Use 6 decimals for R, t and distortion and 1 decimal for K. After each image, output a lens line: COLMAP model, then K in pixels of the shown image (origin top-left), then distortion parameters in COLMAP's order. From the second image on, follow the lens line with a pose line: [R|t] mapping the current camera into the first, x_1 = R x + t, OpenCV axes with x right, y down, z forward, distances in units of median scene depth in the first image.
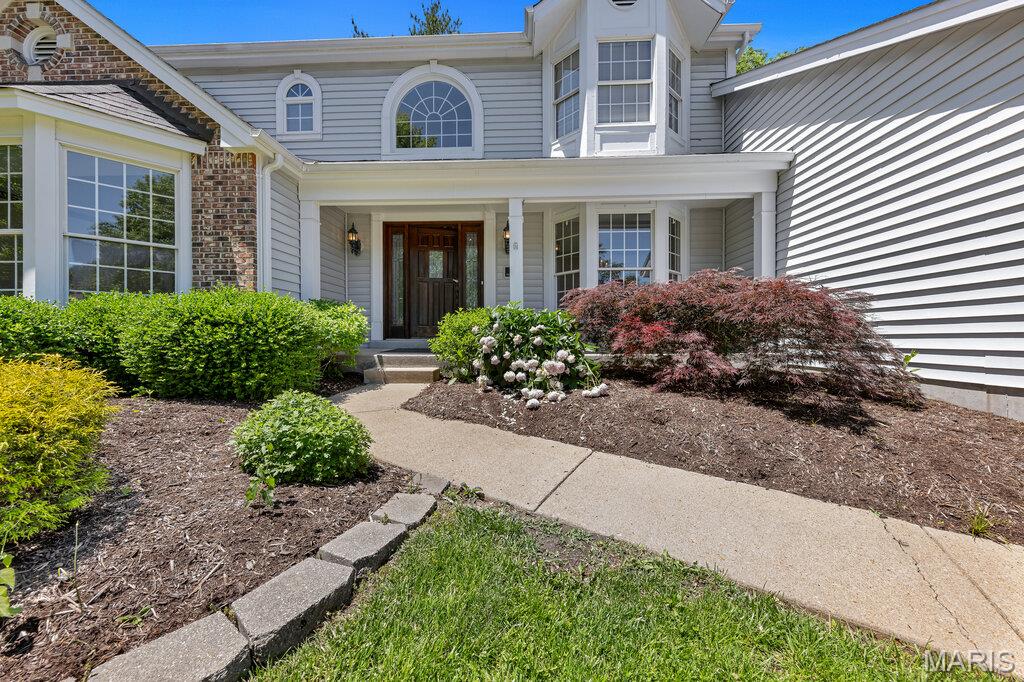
lens RADIAL K [[370.1, 0, 511.8], [0, 370.1, 339.2], [0, 0, 1]] dist [0.007118, -0.000322]
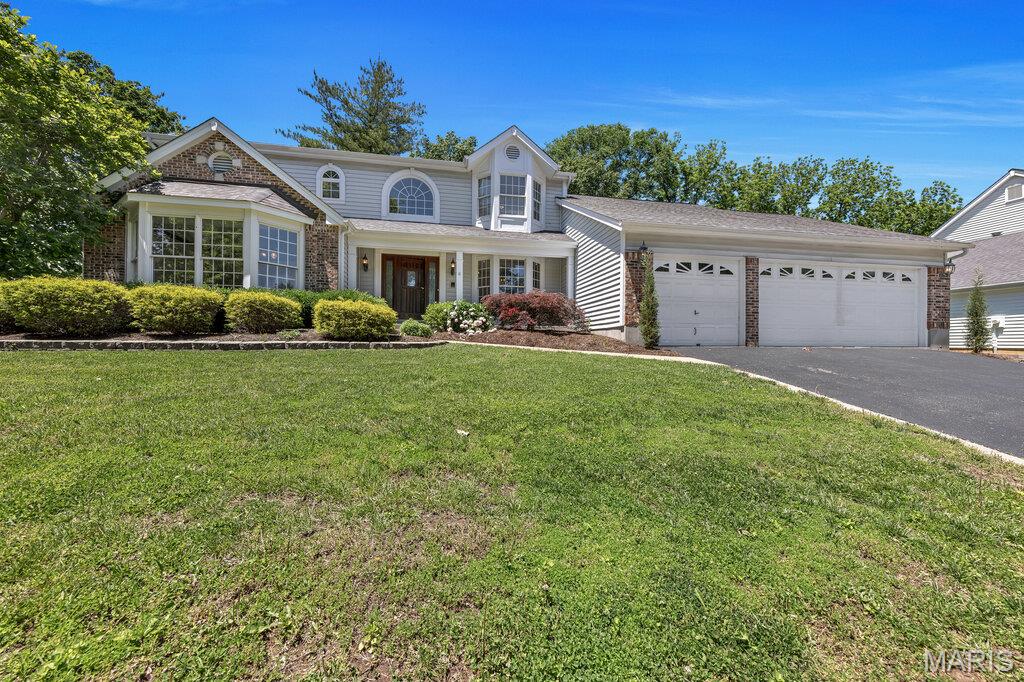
lens RADIAL K [[370.1, 0, 513.9], [0, 370.1, 342.1], [0, 0, 1]] dist [0.007118, -0.000322]
pose [[0.974696, 0.010632, 0.223282, -0.136397], [-0.008599, 0.999912, -0.010076, 0.137367], [-0.223370, 0.007901, 0.974702, -0.987868]]
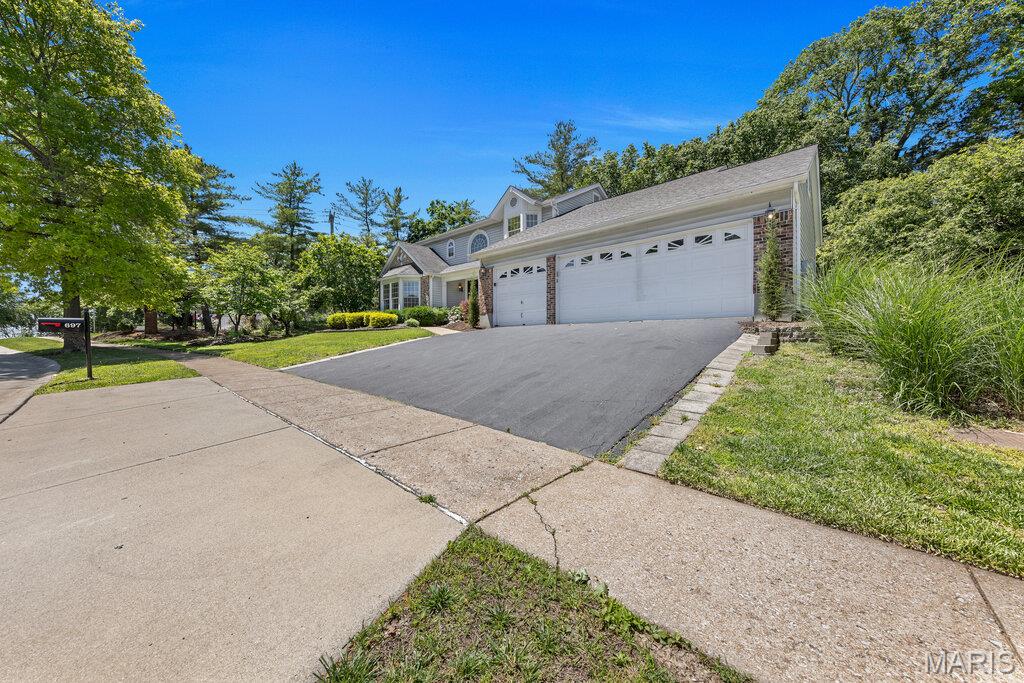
lens RADIAL K [[370.1, 0, 511.7], [0, 370.1, 338.6], [0, 0, 1]] dist [0.007118, -0.000322]
pose [[0.767235, -0.002413, -0.641361, 2.272848], [0.005870, 0.999977, 0.003260, 0.201293], [0.641339, -0.006266, 0.767232, -1.390429]]
